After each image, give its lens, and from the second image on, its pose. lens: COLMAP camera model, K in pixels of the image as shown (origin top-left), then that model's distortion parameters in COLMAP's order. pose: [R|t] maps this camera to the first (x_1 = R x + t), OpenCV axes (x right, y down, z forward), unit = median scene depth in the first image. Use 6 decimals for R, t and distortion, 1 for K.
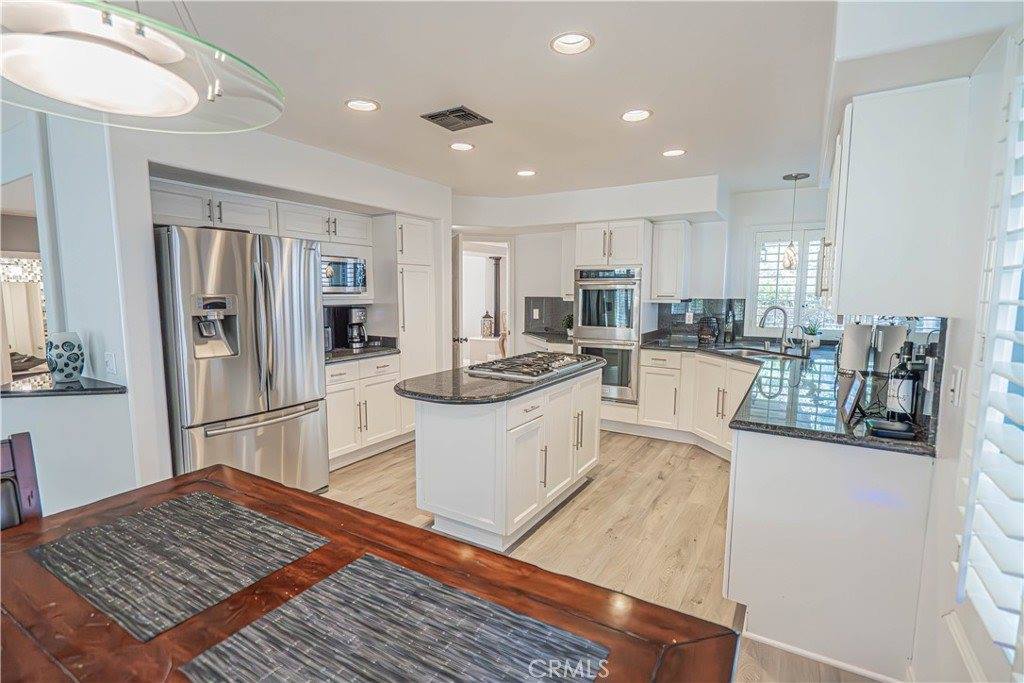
lens RADIAL K [[459.9, 0, 515.5], [0, 459.9, 343.6], [0, 0, 1]] dist [-0.004599, 0.000590]
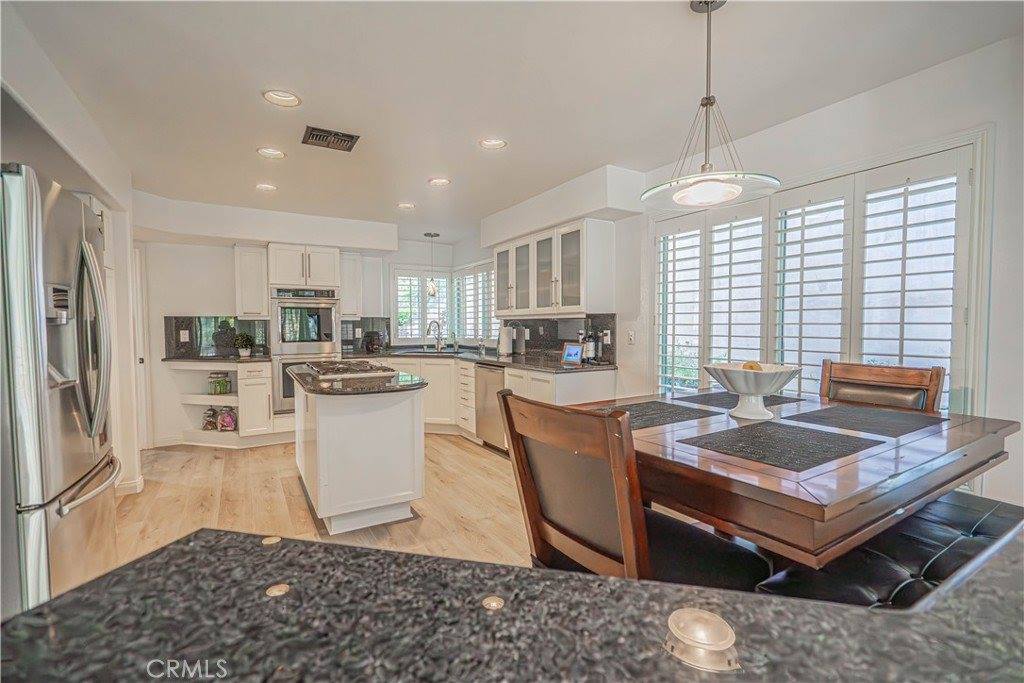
lens RADIAL K [[459.9, 0, 515.5], [0, 459.9, 343.6], [0, 0, 1]] dist [-0.004599, 0.000590]
pose [[0.454127, -0.042570, 0.889919, -0.644127], [0.110363, 0.993853, -0.008777, 0.032903], [-0.884075, 0.102200, 0.456034, 0.118871]]
